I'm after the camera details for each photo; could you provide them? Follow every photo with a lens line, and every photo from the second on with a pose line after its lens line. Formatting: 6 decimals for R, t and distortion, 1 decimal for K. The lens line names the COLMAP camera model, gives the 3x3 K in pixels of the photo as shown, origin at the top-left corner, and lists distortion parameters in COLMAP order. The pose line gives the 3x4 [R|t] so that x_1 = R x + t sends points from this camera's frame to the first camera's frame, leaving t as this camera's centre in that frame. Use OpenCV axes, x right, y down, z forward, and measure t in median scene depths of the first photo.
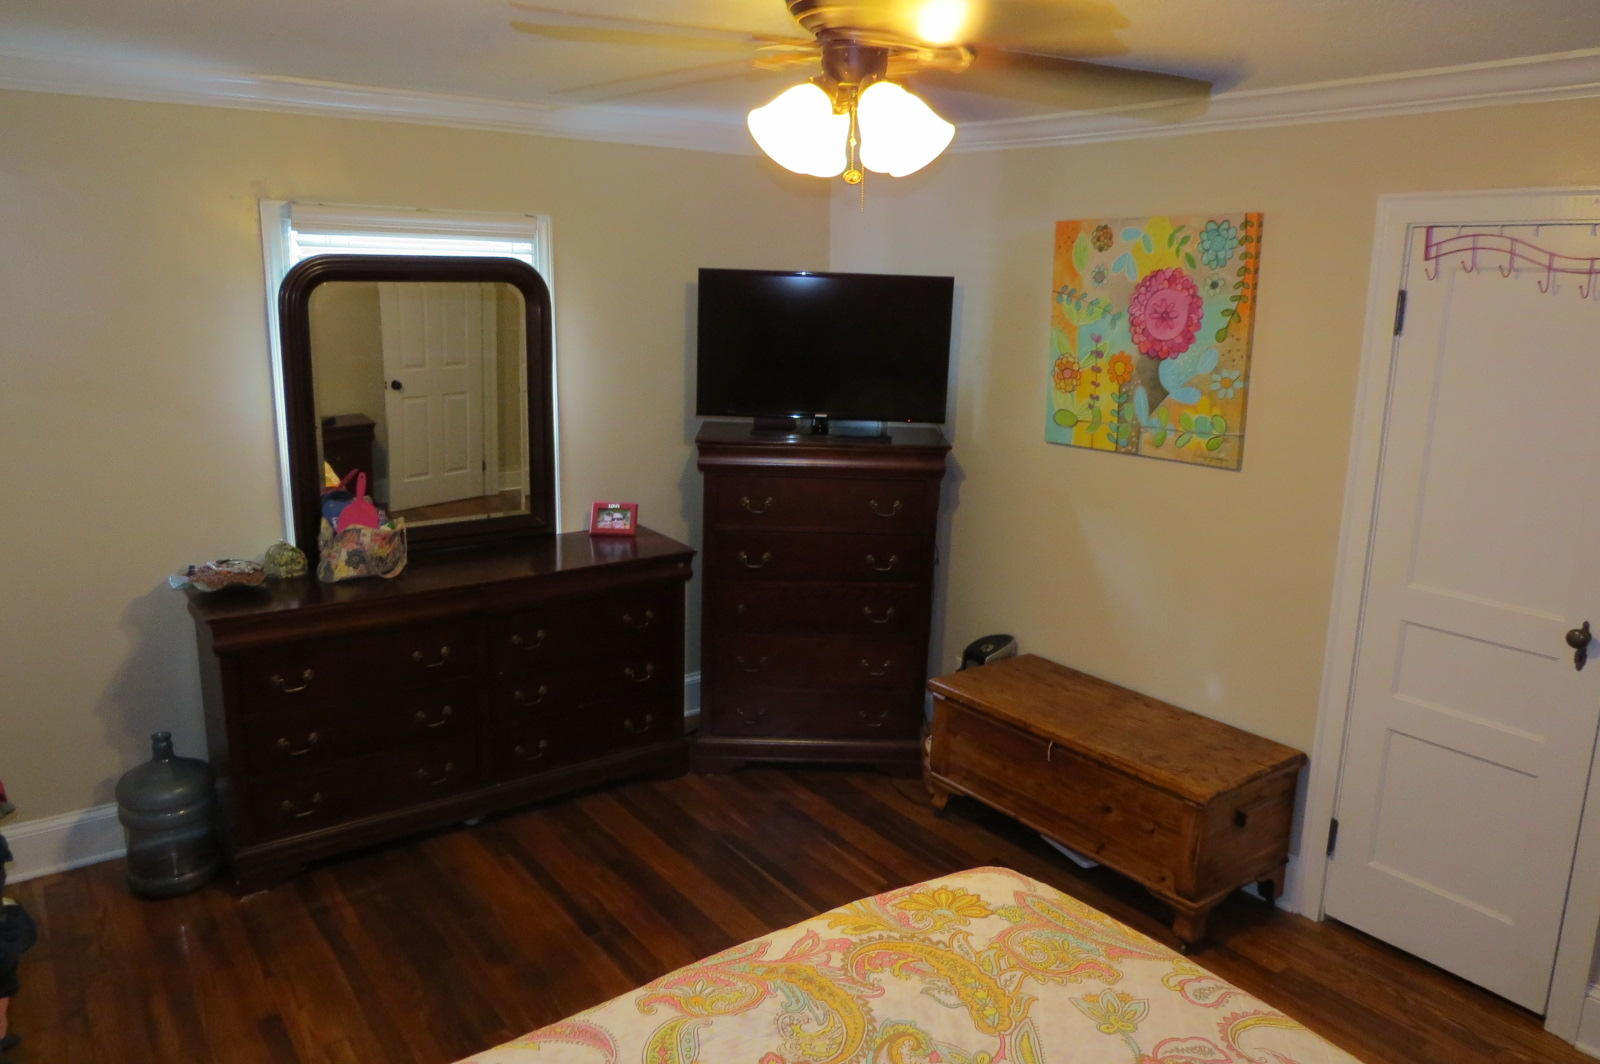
lens RADIAL K [[1141.5, 0, 795.4], [0, 1141.5, 532.6], [0, 0, 1]] dist [-0.023074, 0.007929]
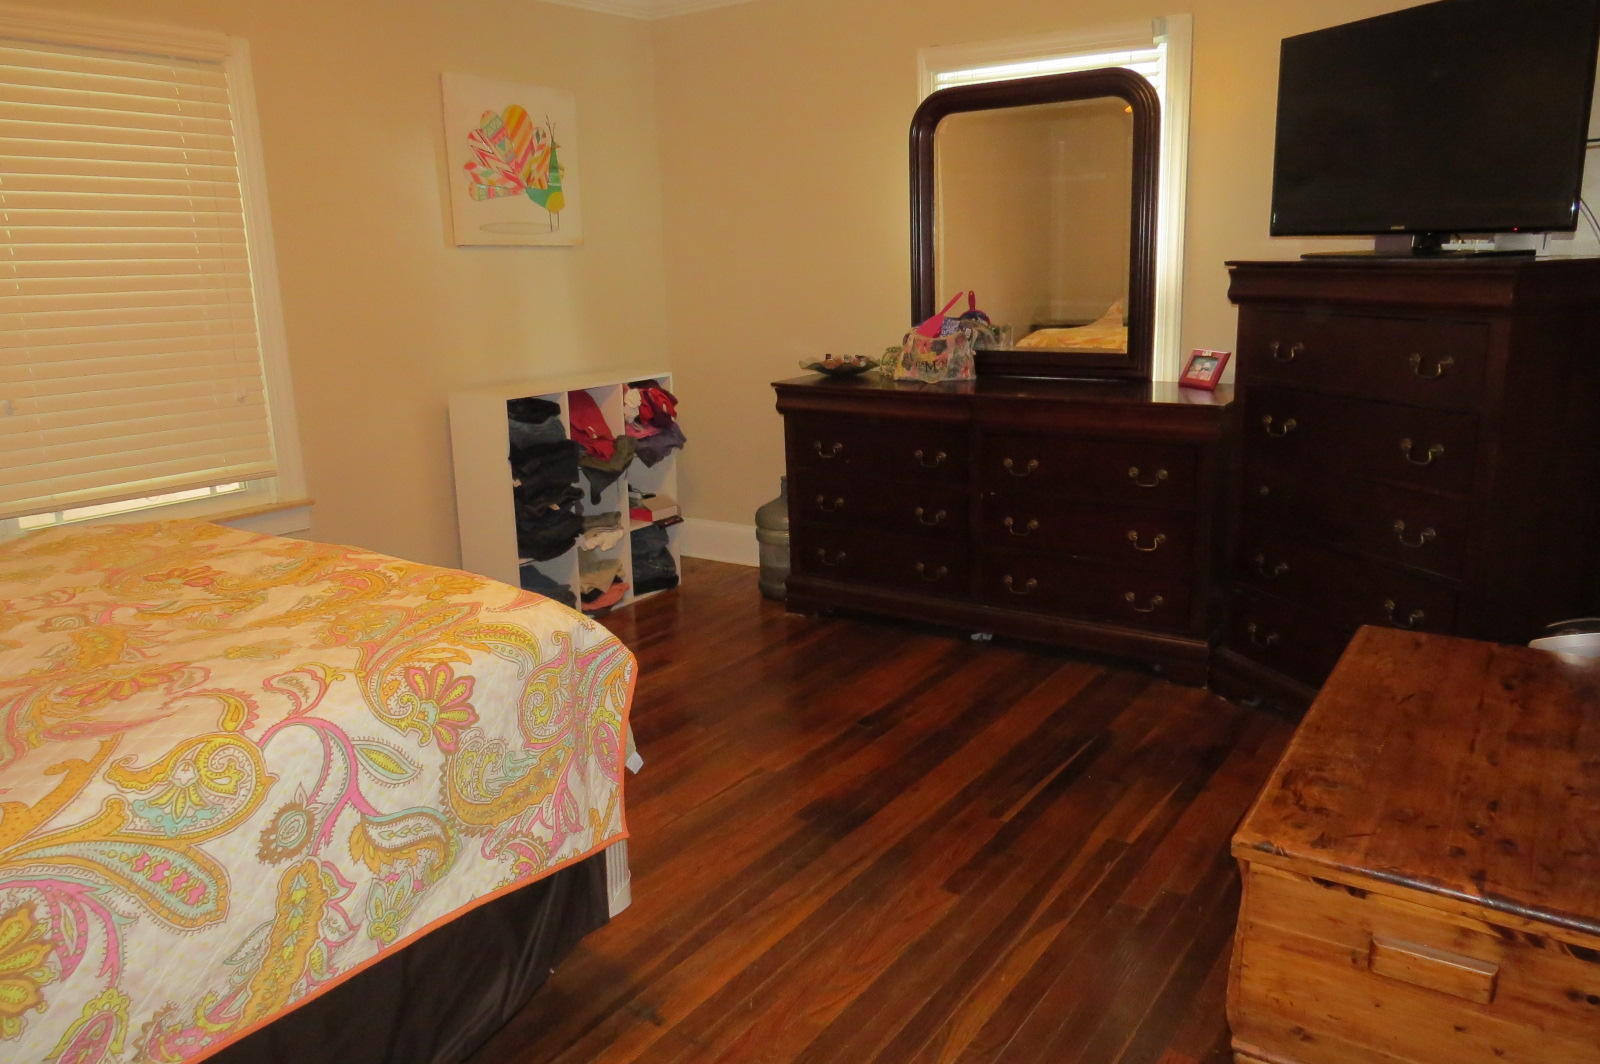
lens RADIAL K [[1141.5, 0, 799.7], [0, 1141.5, 530.5], [0, 0, 1]] dist [-0.023074, 0.007929]
pose [[0.323548, 0.189366, -0.927069, 0.621105], [-0.171652, 0.975259, 0.139303, 0.043896], [0.930512, 0.114062, 0.348048, 0.497249]]
